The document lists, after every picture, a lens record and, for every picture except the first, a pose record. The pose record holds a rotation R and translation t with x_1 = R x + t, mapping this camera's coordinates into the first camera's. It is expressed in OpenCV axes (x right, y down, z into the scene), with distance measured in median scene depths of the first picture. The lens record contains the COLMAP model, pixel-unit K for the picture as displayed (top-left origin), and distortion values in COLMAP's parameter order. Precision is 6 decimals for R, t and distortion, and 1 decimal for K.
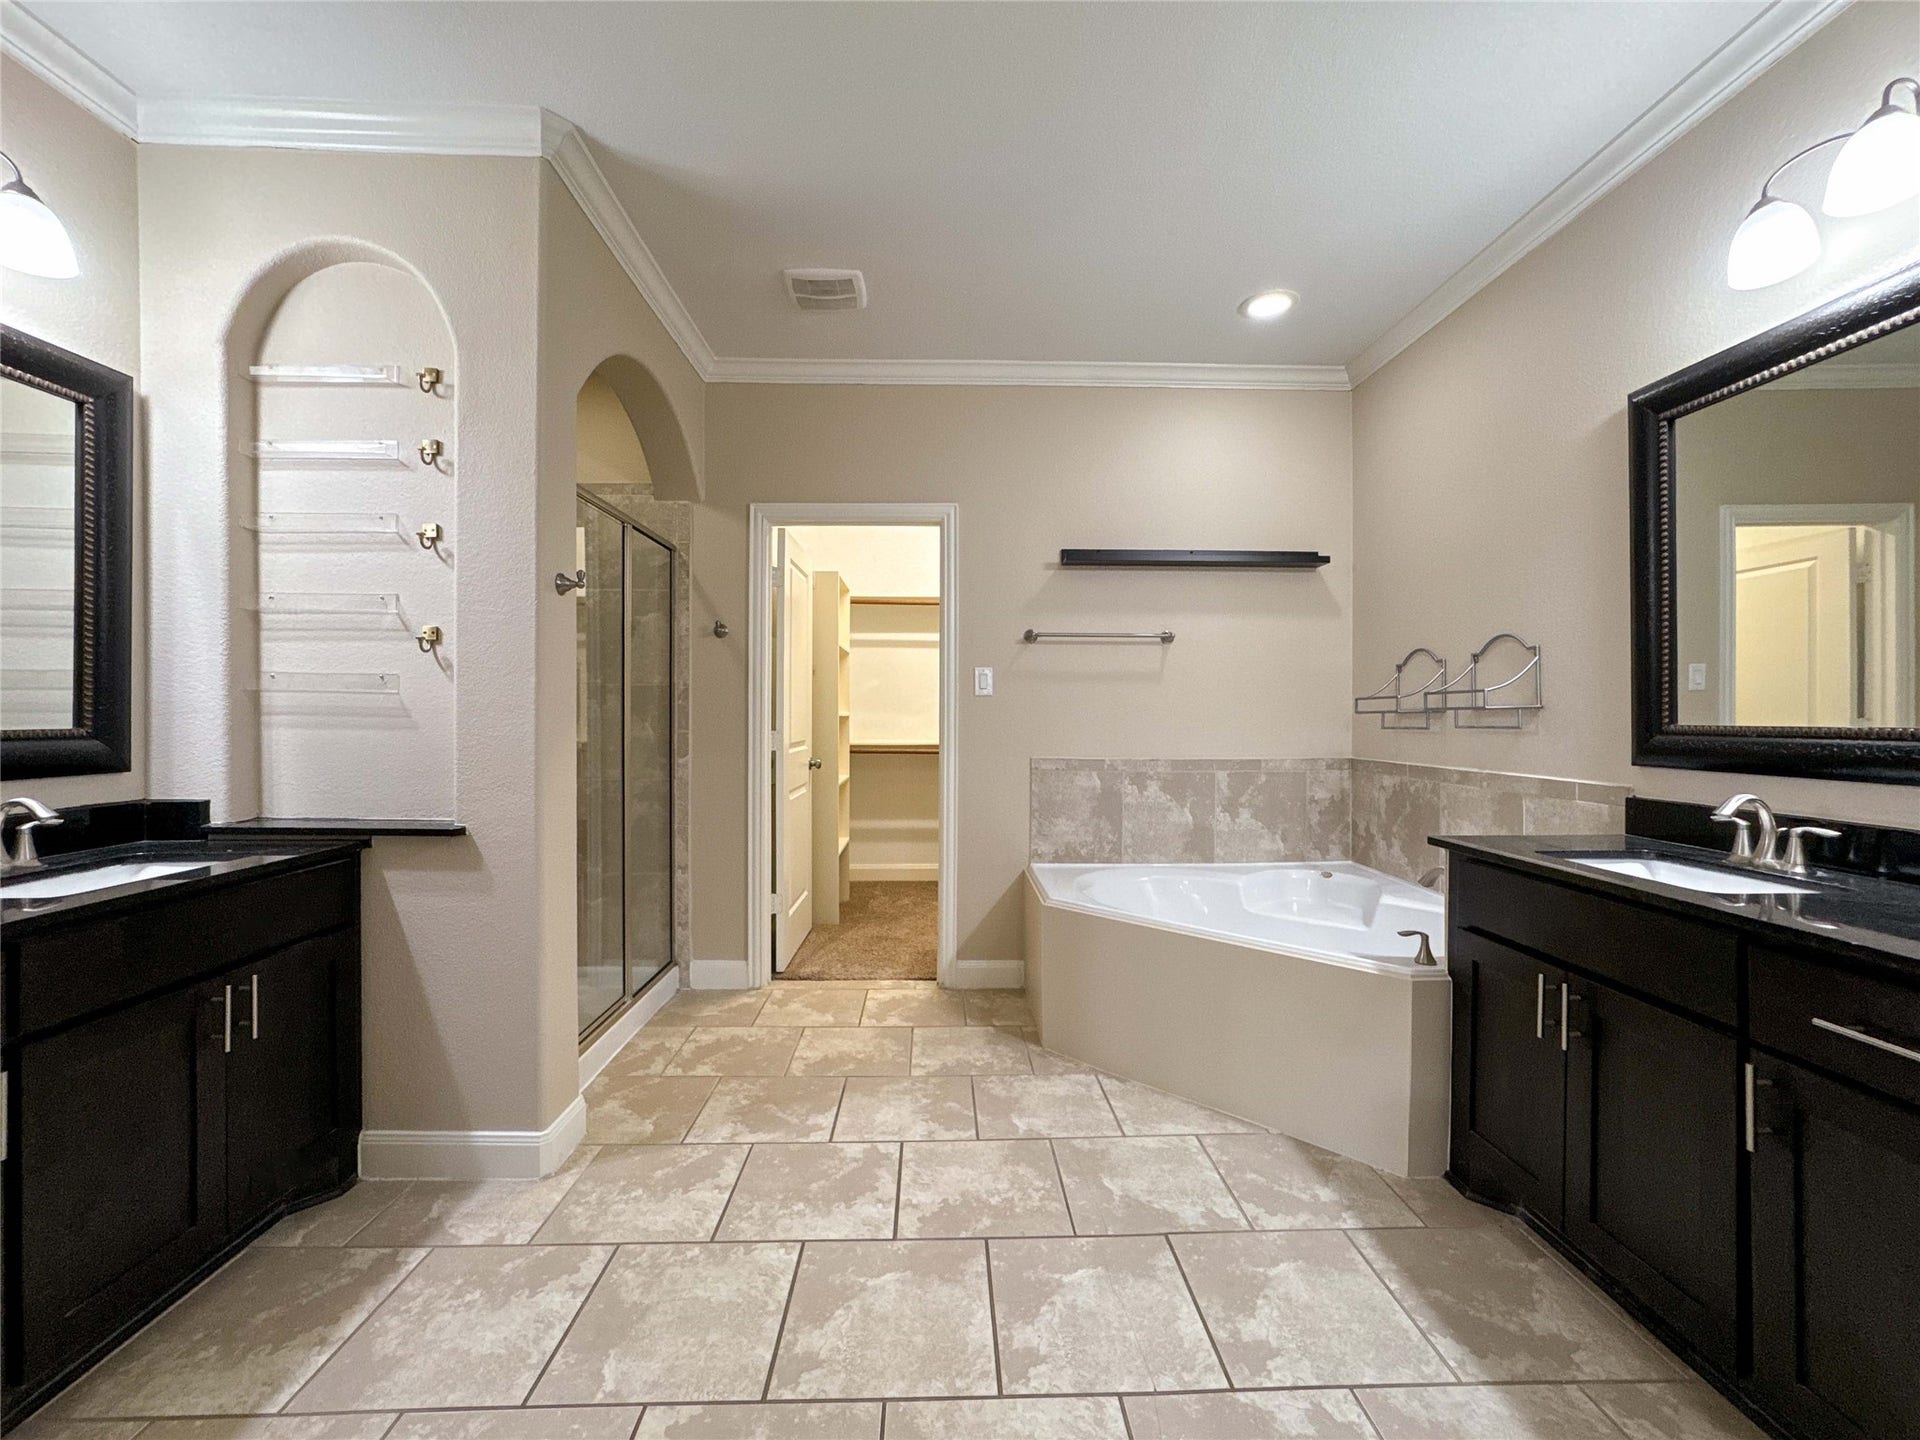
lens RADIAL K [[774.7, 0, 960.0], [0, 774.7, 720.0], [0, 0, 1]] dist [-0.041360, 0.019404]
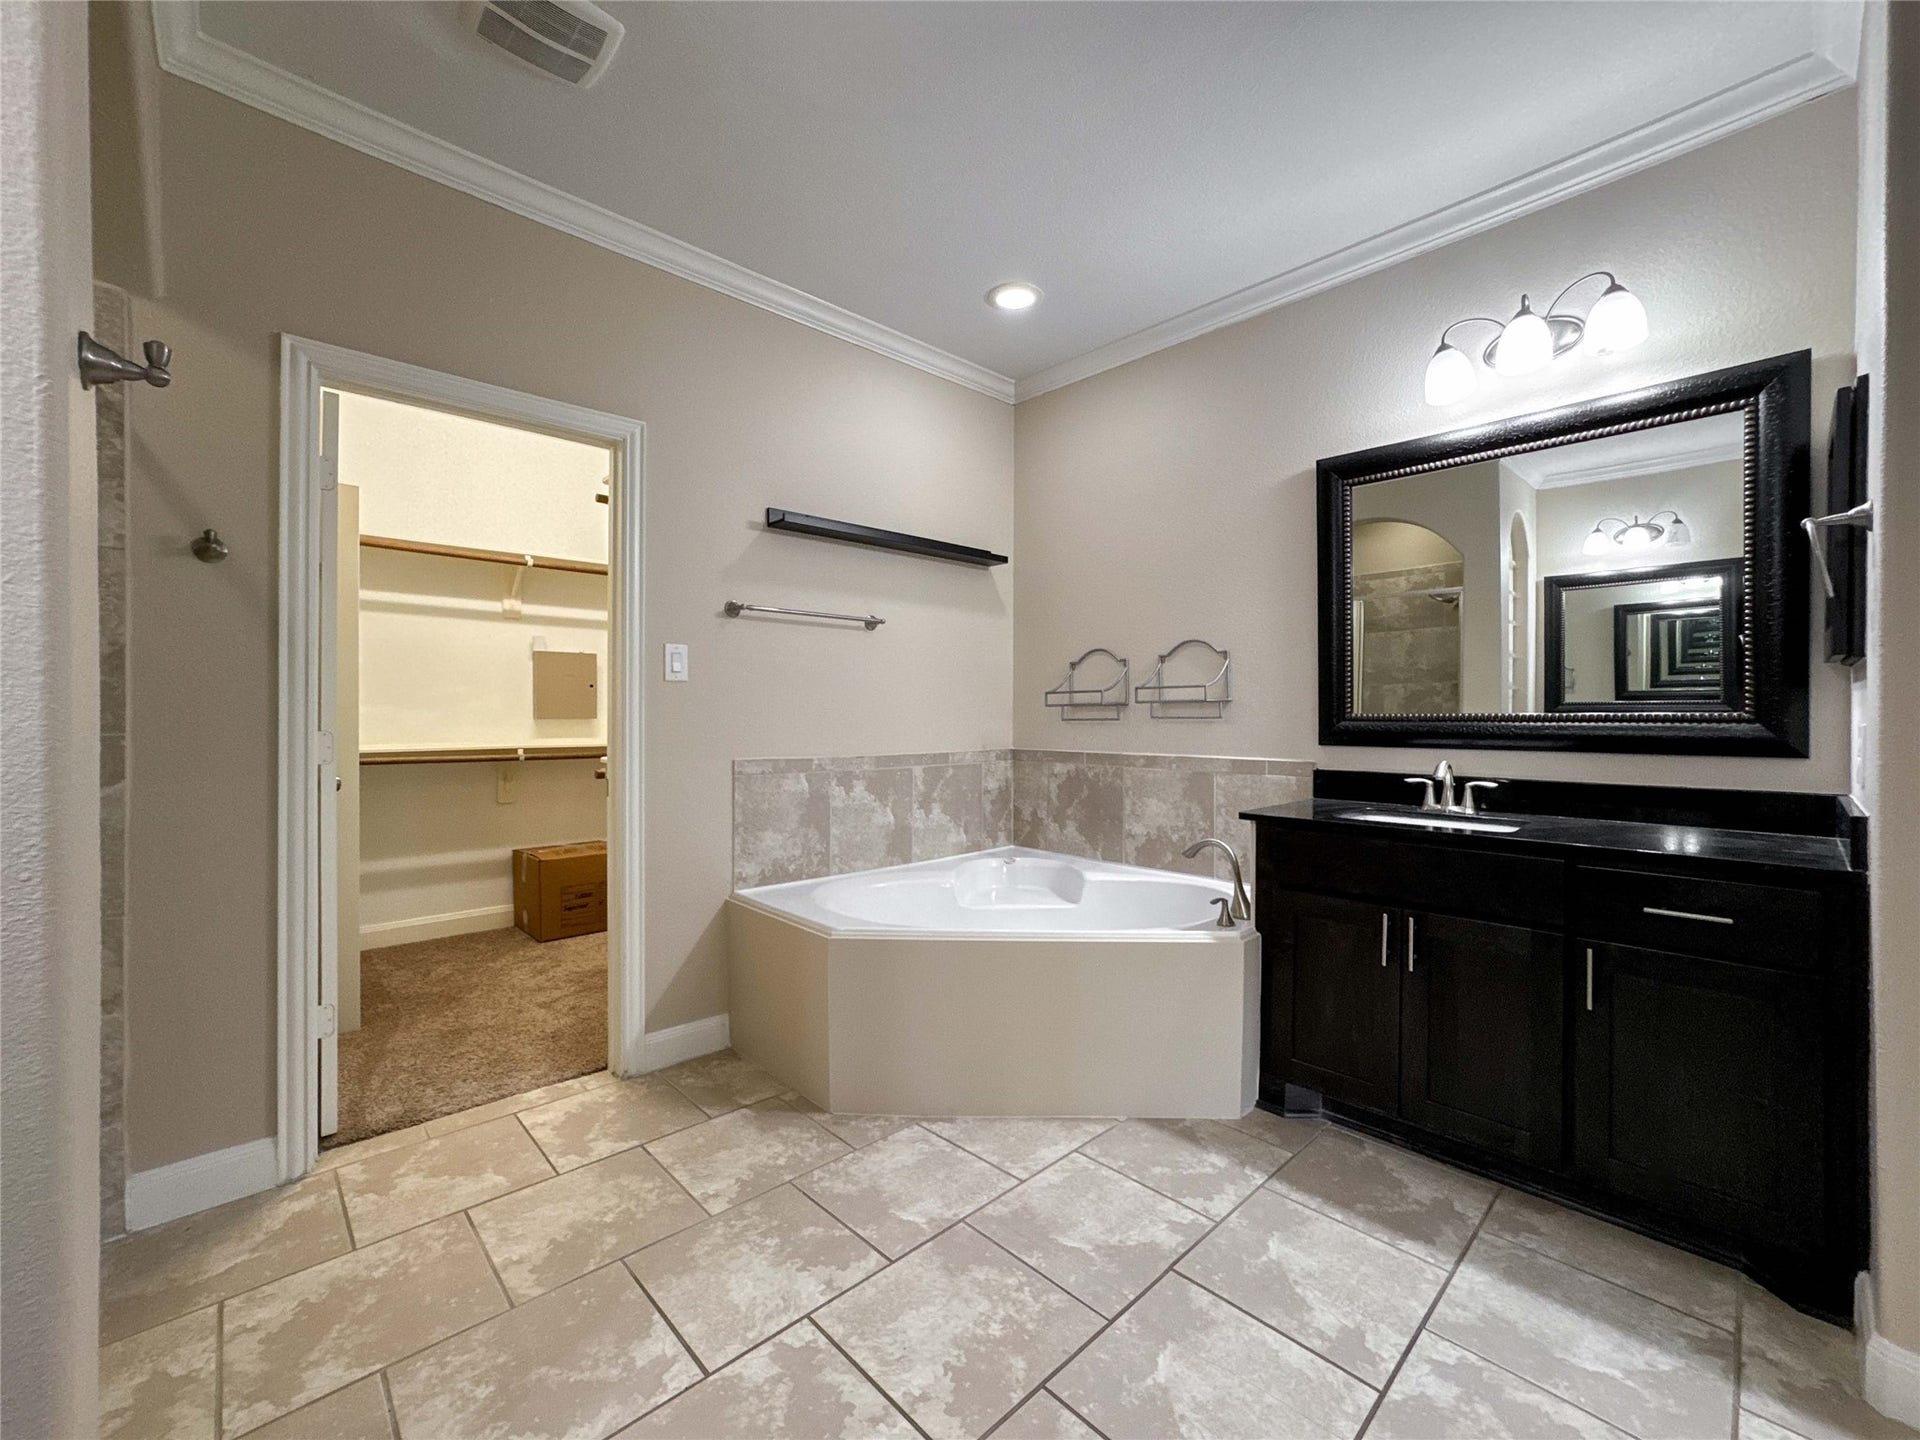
lens RADIAL K [[774.7, 0, 960.0], [0, 774.7, 720.0], [0, 0, 1]] dist [-0.041360, 0.019404]
pose [[0.749328, -0.004579, 0.662184, -0.320269], [0.003761, 0.999989, 0.002659, 0.007549], [-0.662189, 0.000498, 0.749337, 0.295783]]
